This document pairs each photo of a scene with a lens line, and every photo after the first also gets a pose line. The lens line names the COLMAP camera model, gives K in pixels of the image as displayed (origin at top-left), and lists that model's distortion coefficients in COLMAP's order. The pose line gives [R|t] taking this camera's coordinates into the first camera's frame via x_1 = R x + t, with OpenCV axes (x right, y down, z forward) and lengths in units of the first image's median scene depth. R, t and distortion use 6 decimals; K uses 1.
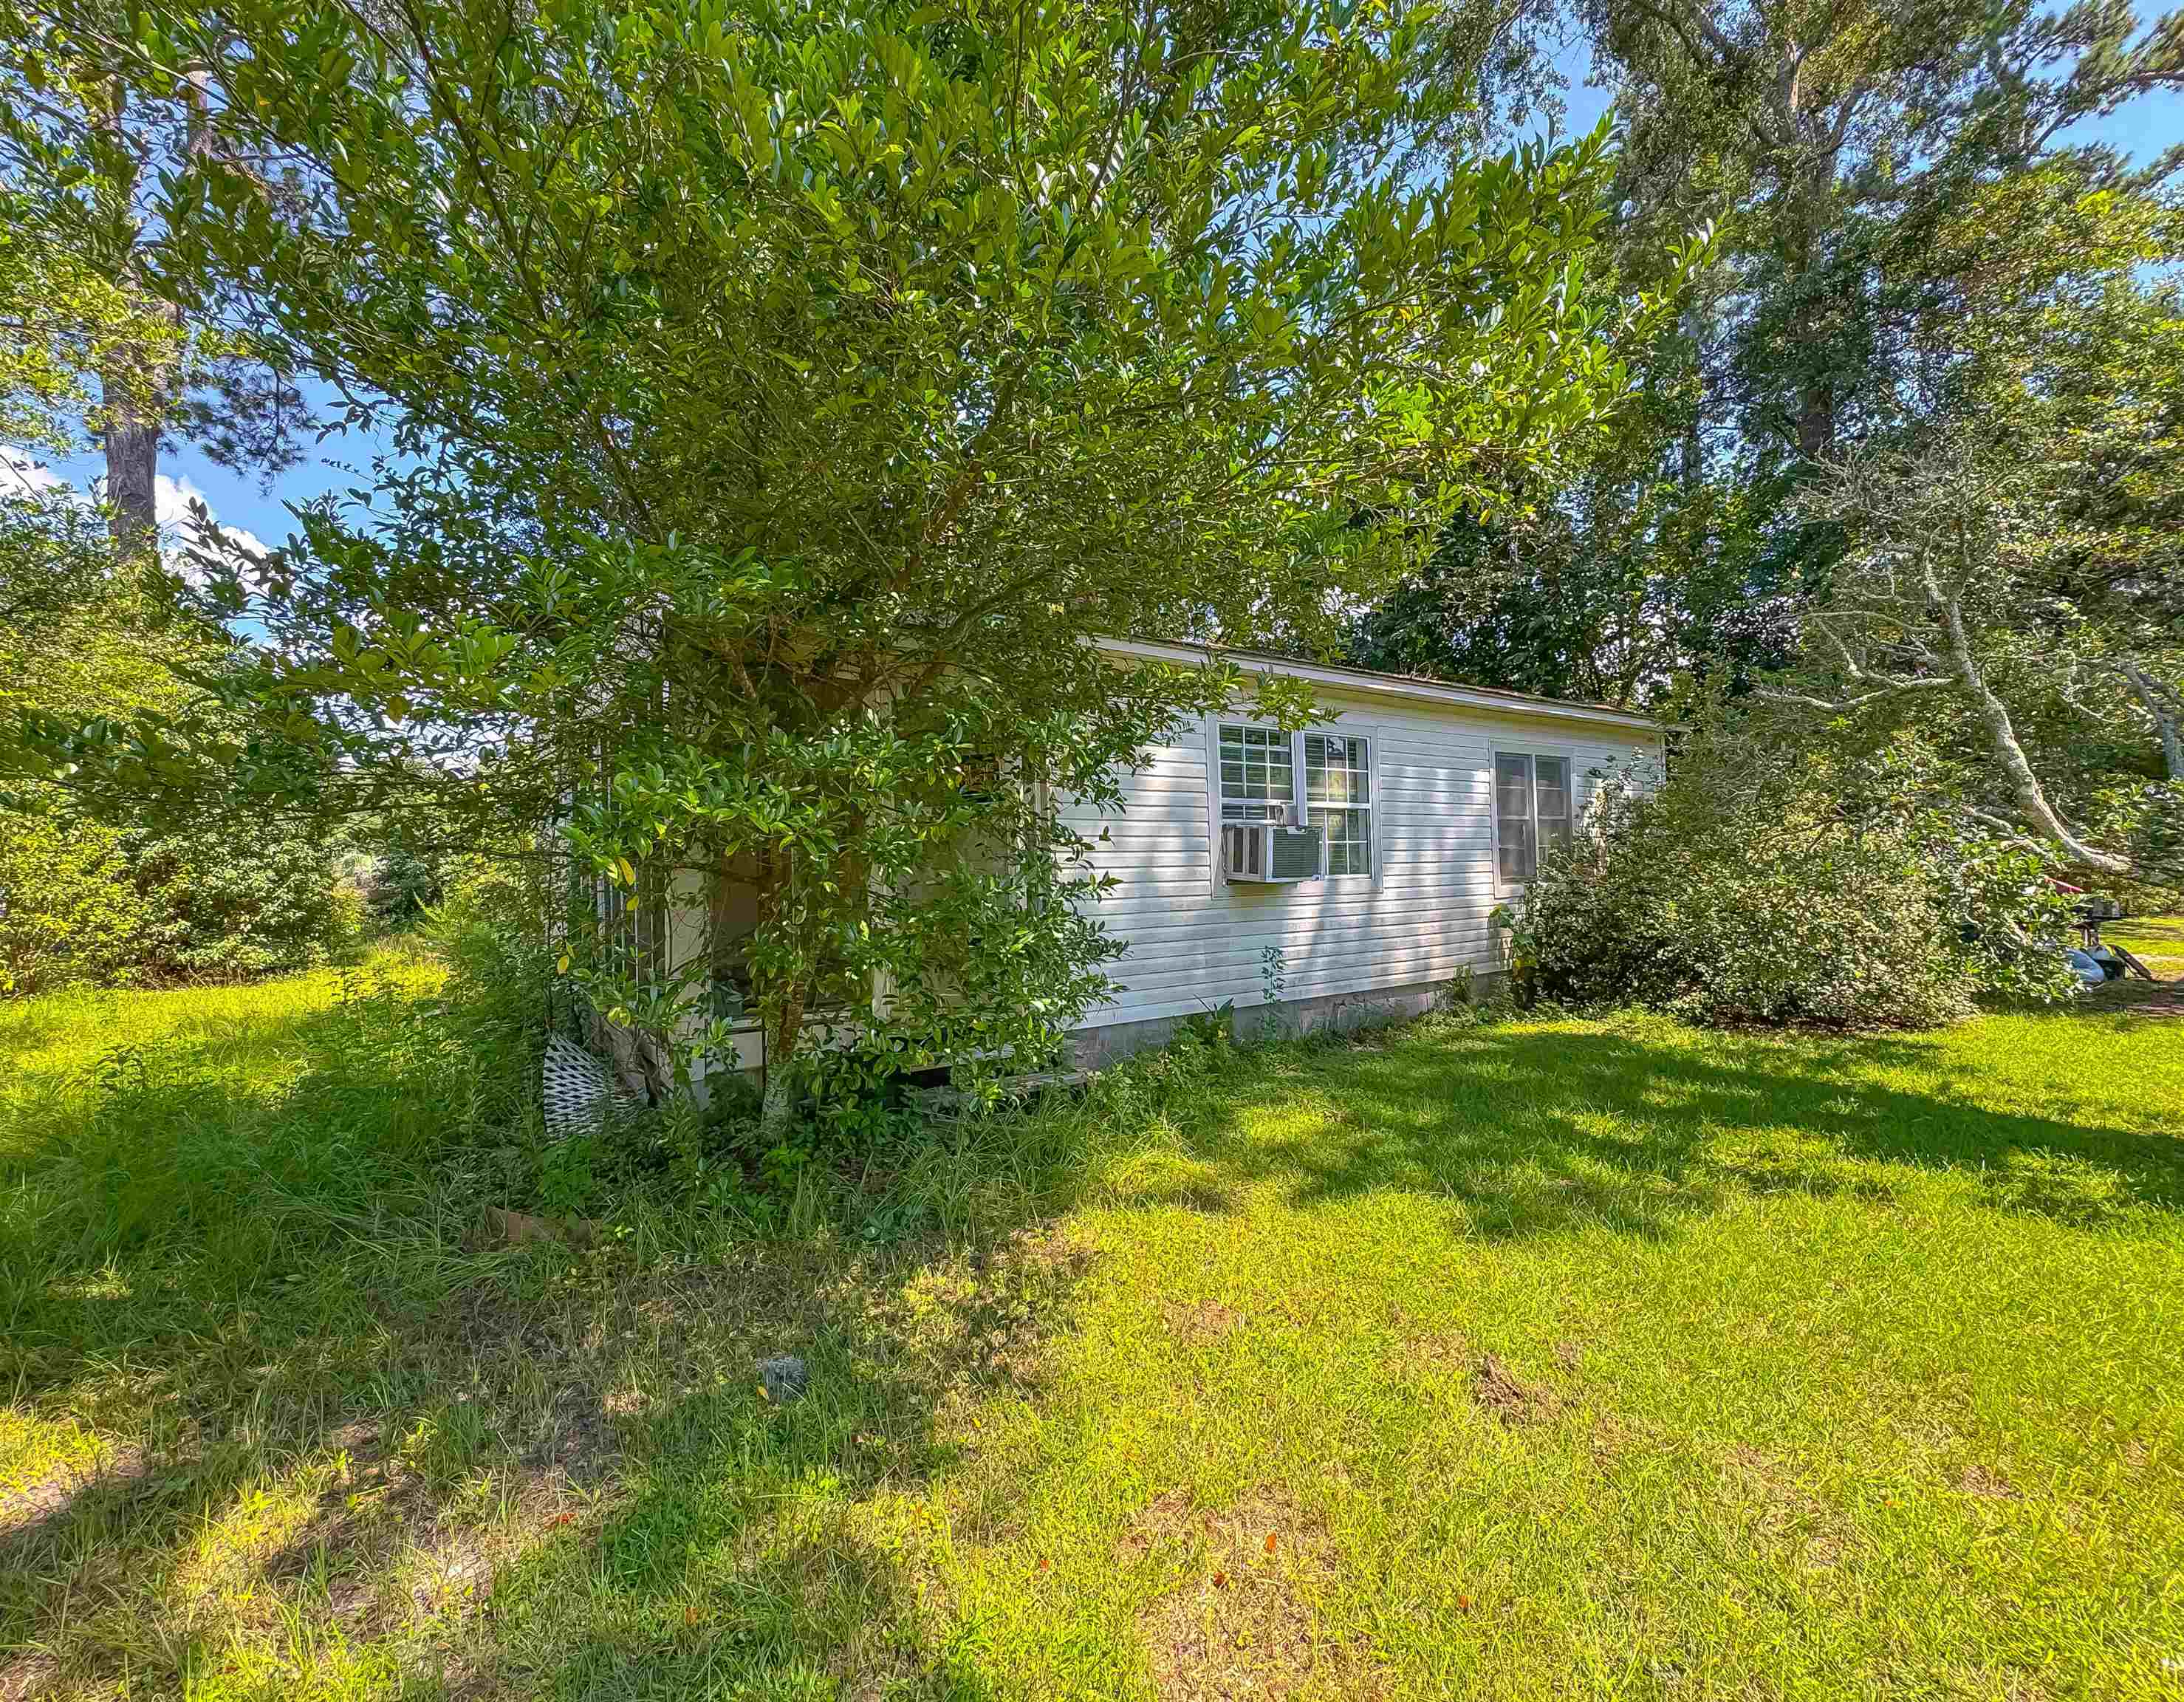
lens RADIAL K [[999.3, 0, 1108.7], [0, 999.3, 859.6], [0, 0, 1]] dist [-0.009017, 0.001725]
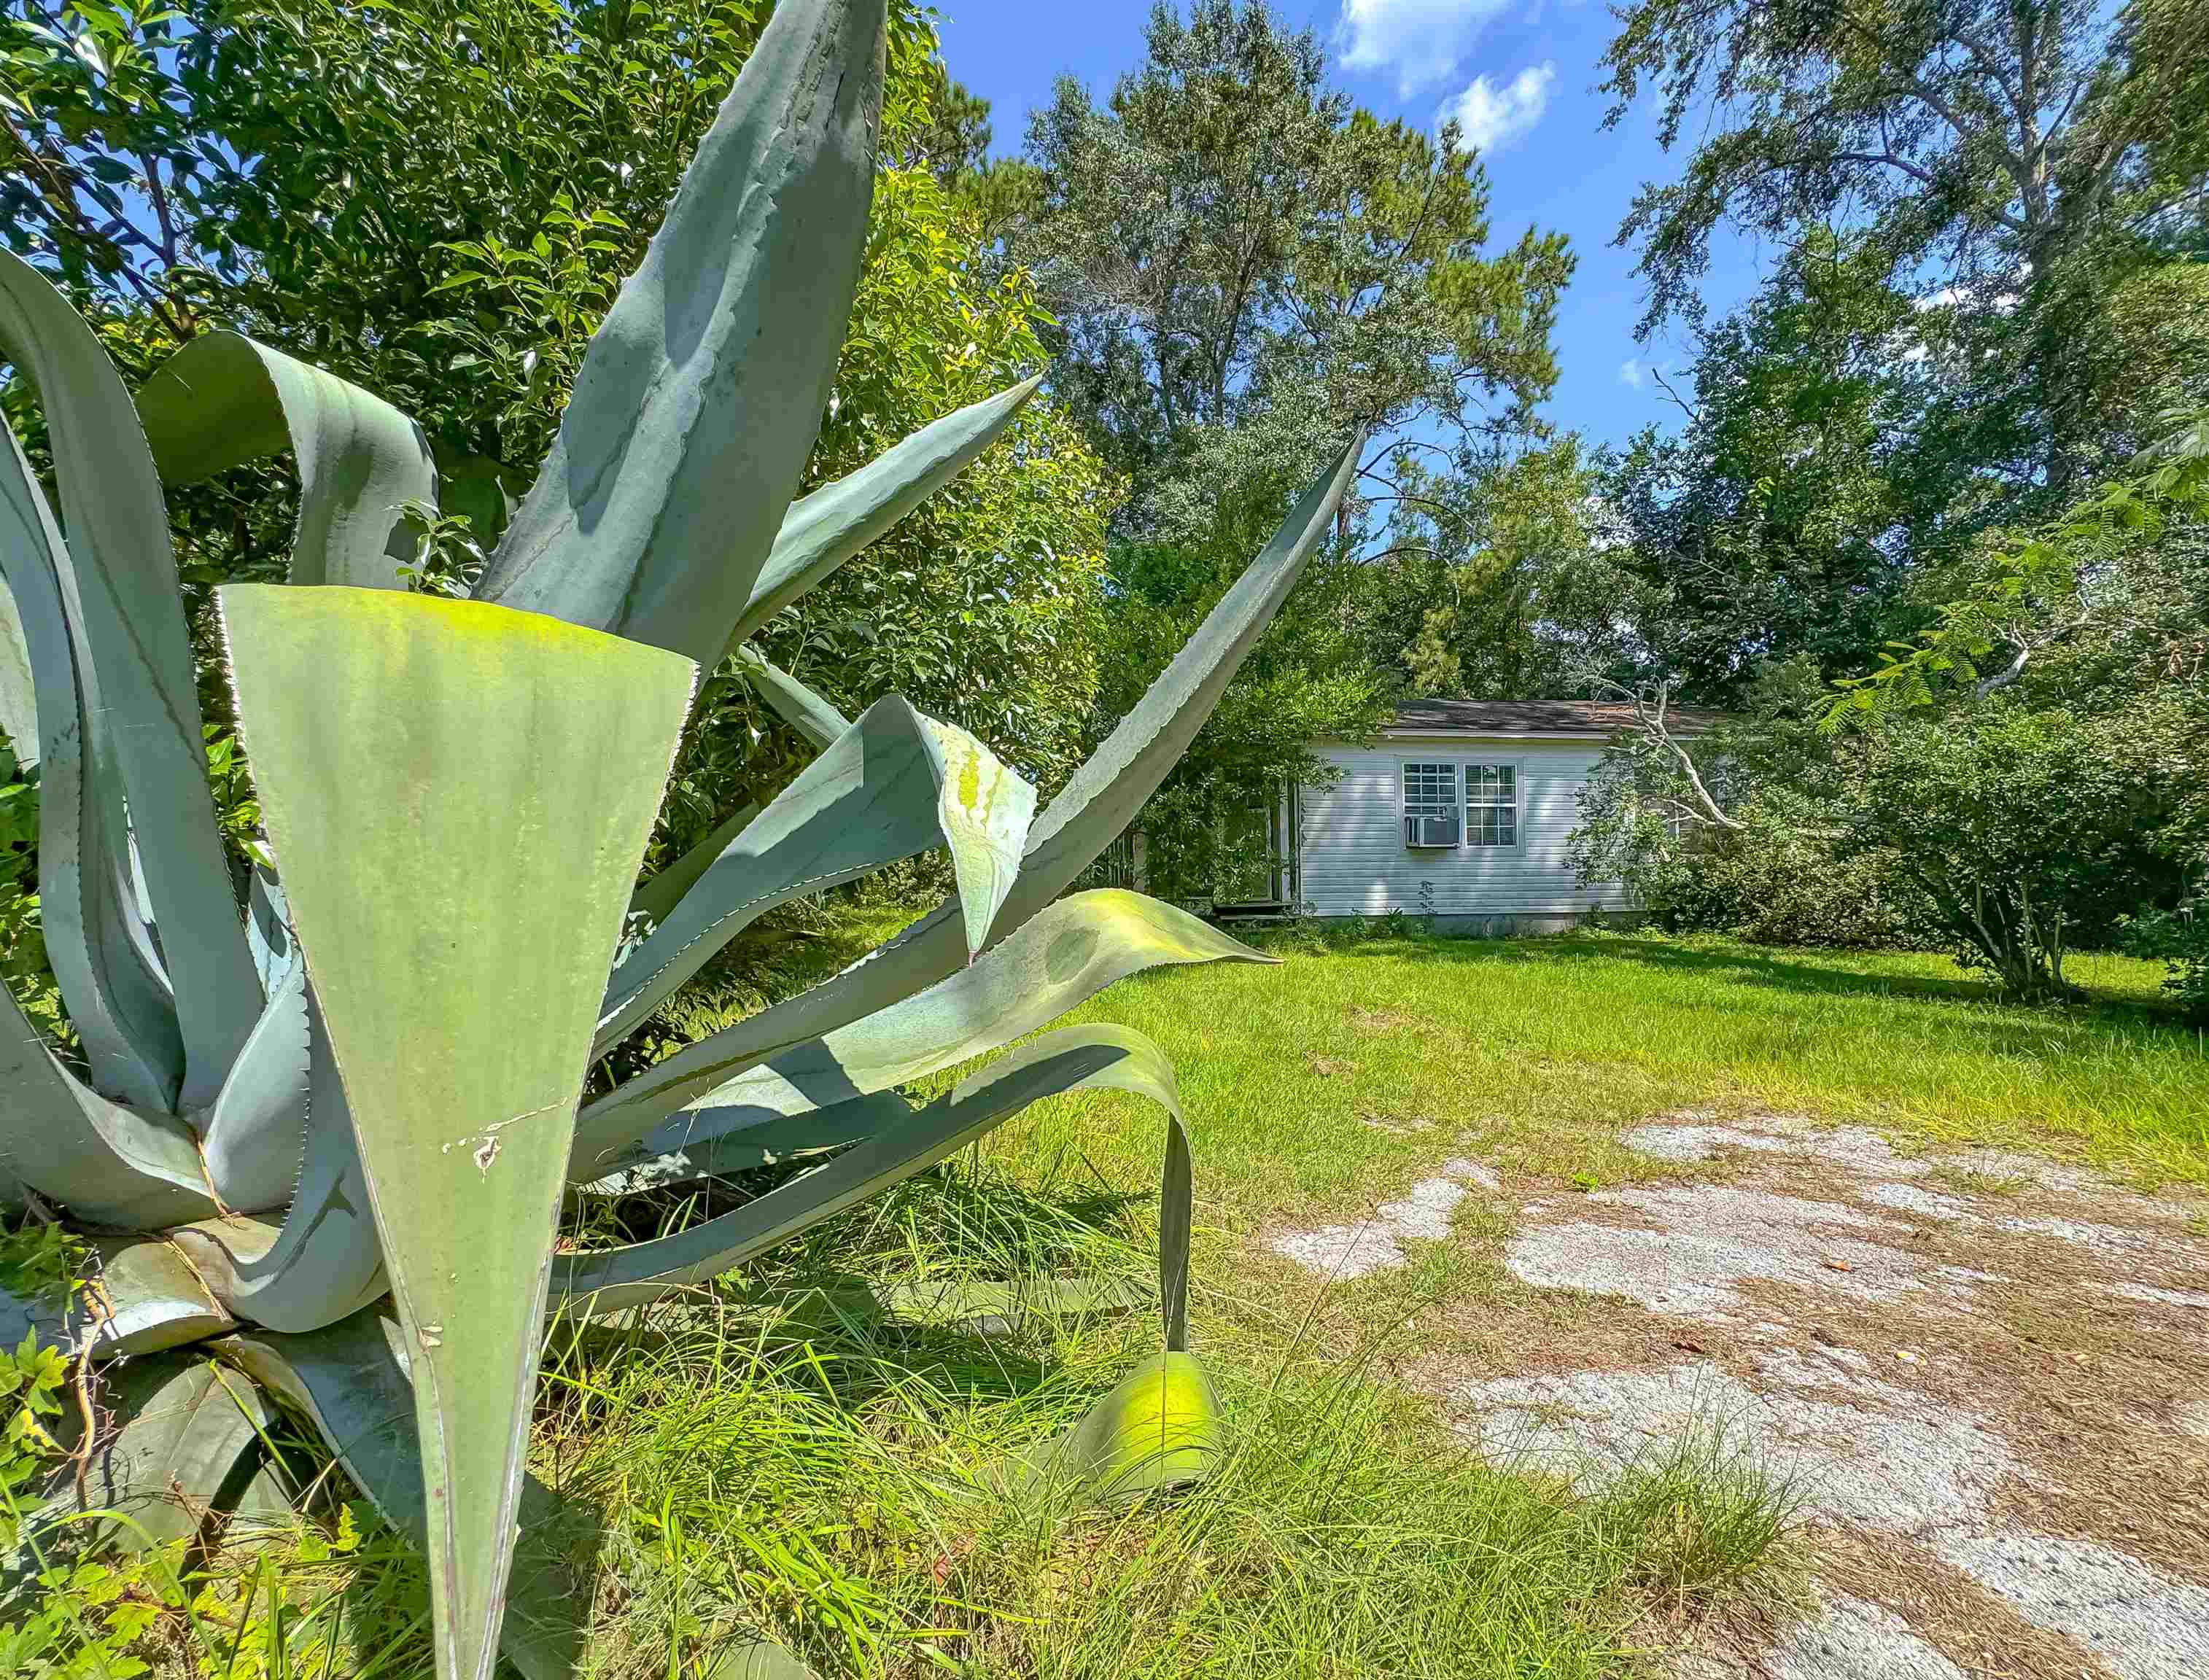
lens RADIAL K [[944.7, 0, 1129.6], [0, 944.7, 876.0], [0, 0, 1]] dist [-0.004174, 0.001365]
pose [[0.906111, 0.006092, -0.422996, 0.336806], [-0.004824, 0.999980, 0.004068, 0.061094], [0.423013, -0.001646, 0.906122, -0.710194]]
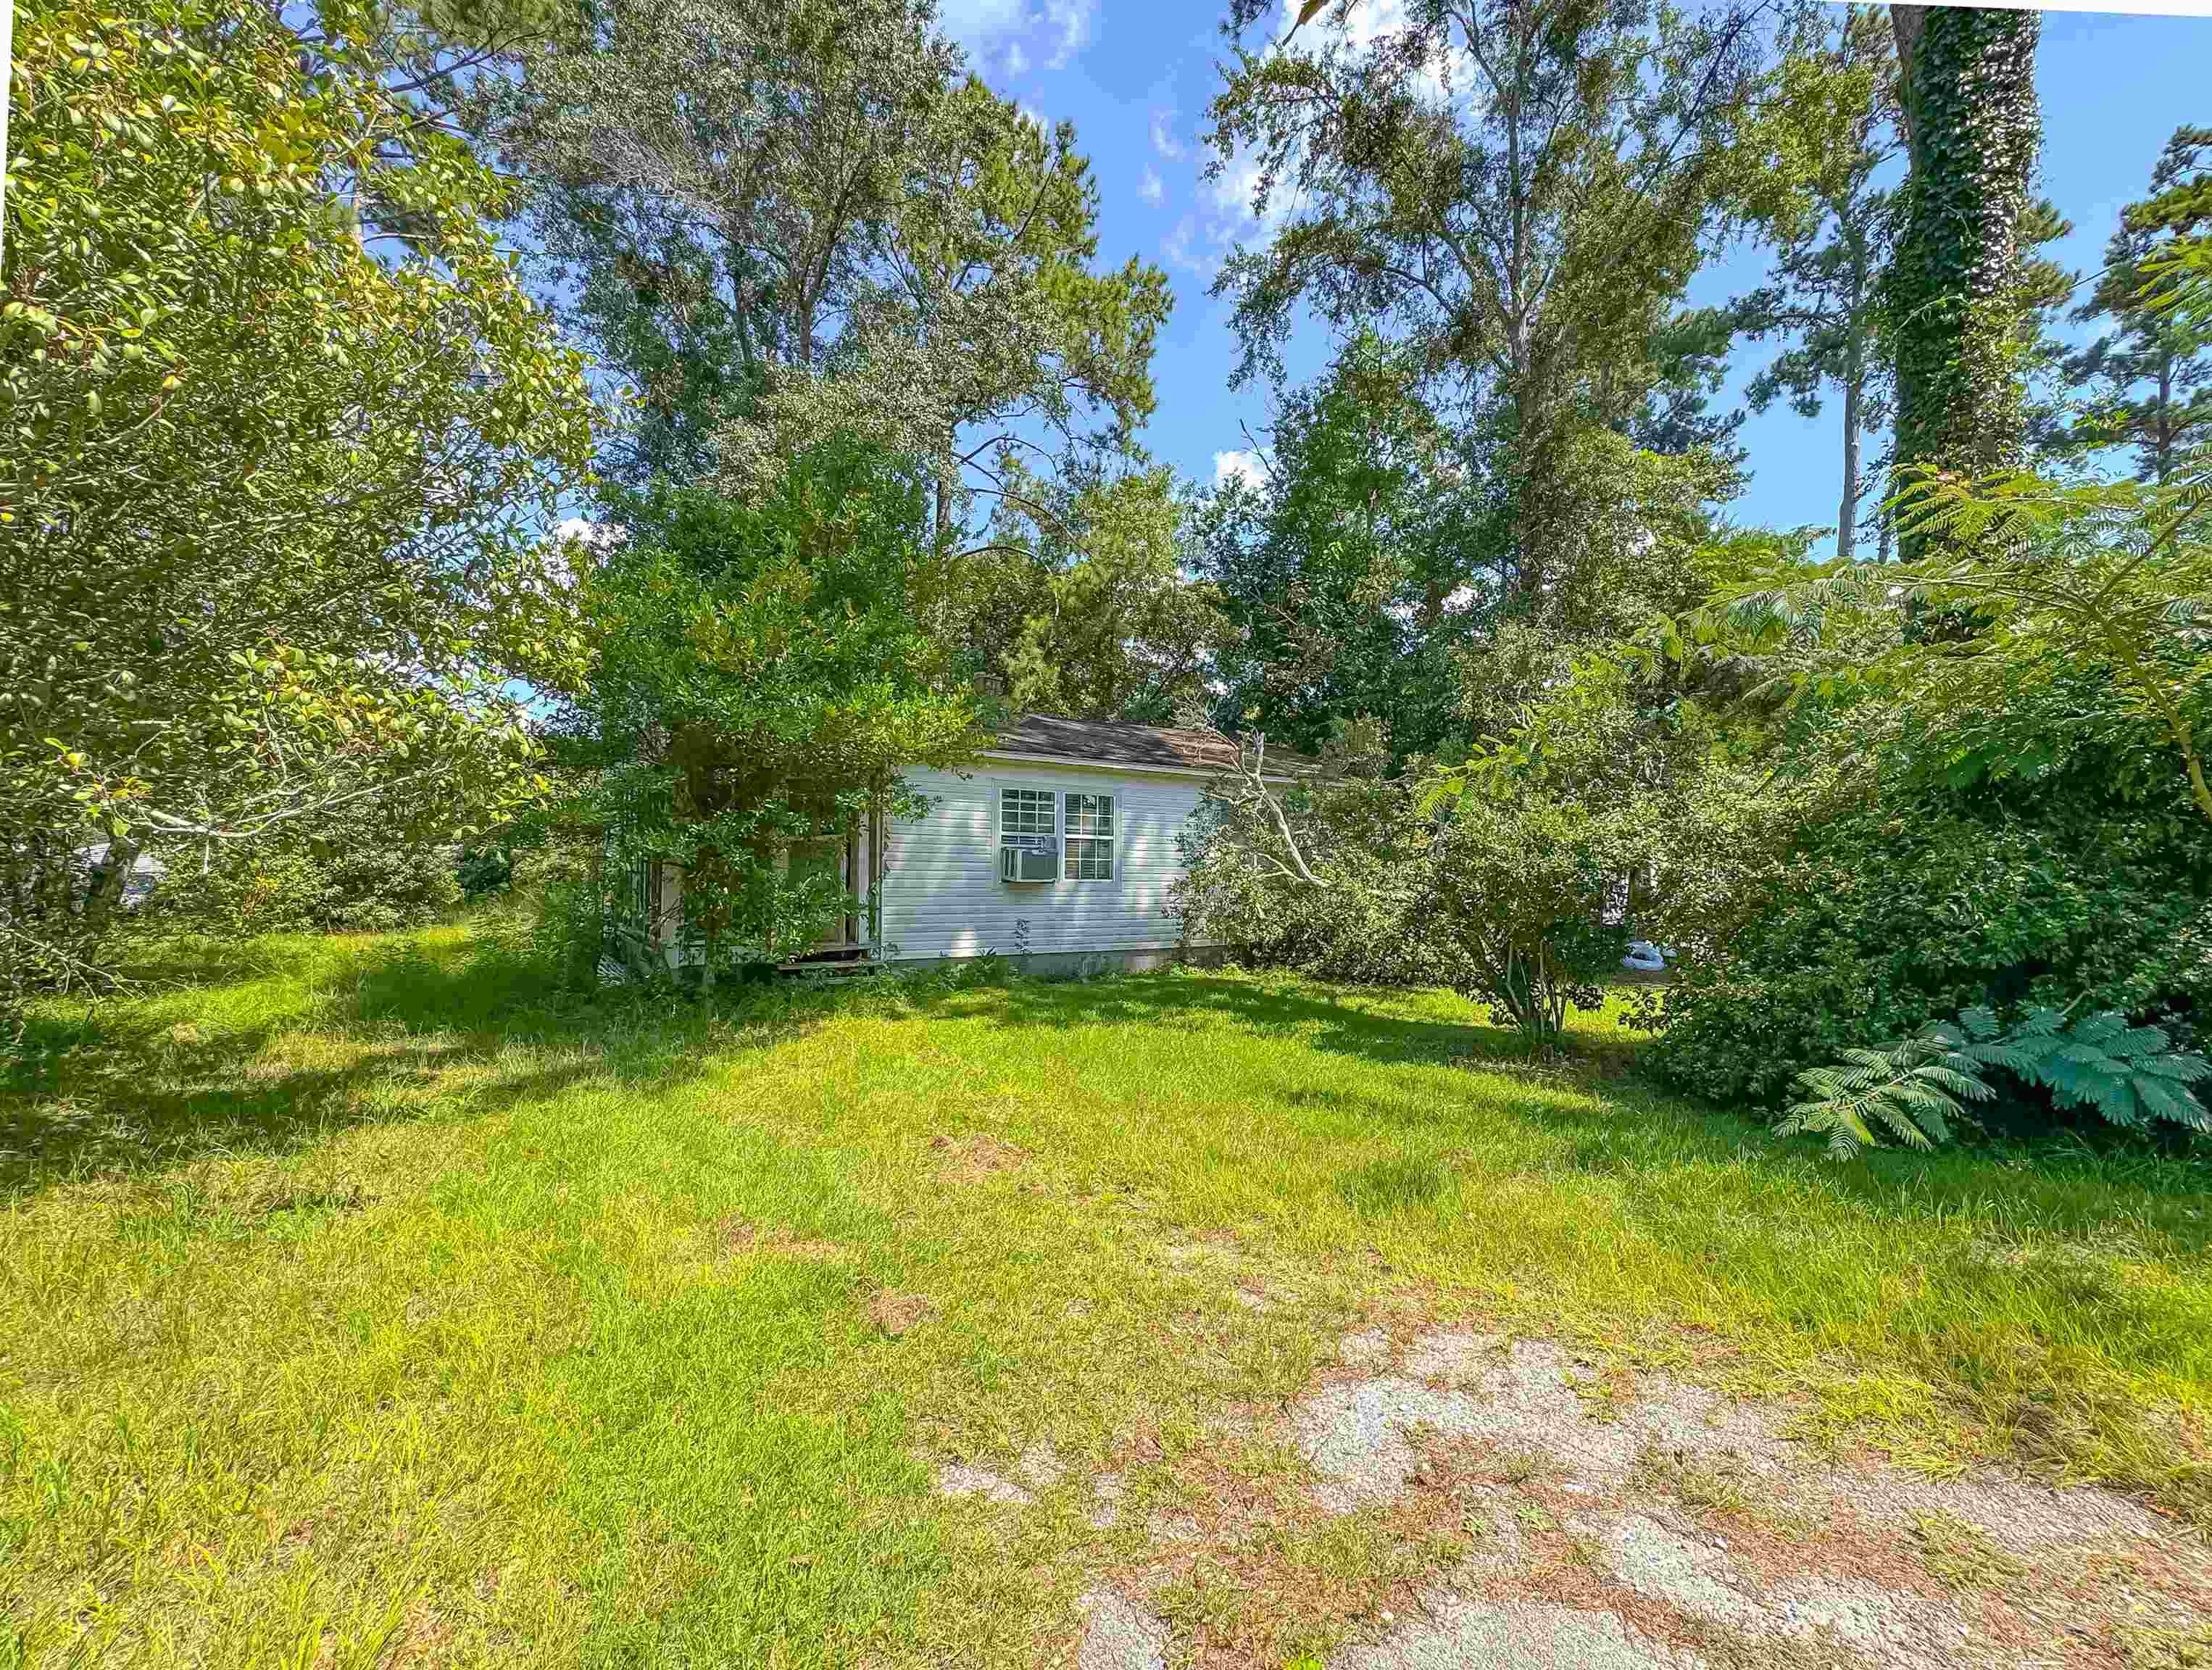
lens RADIAL K [[946.1, 0, 1154.6], [0, 946.1, 857.6], [0, 0, 1]] dist [-0.004174, 0.001365]
pose [[0.999299, 0.033867, 0.015983, 0.296195], [-0.033765, 0.999408, -0.006649, -0.013302], [-0.016199, 0.006105, 0.999850, -0.528608]]
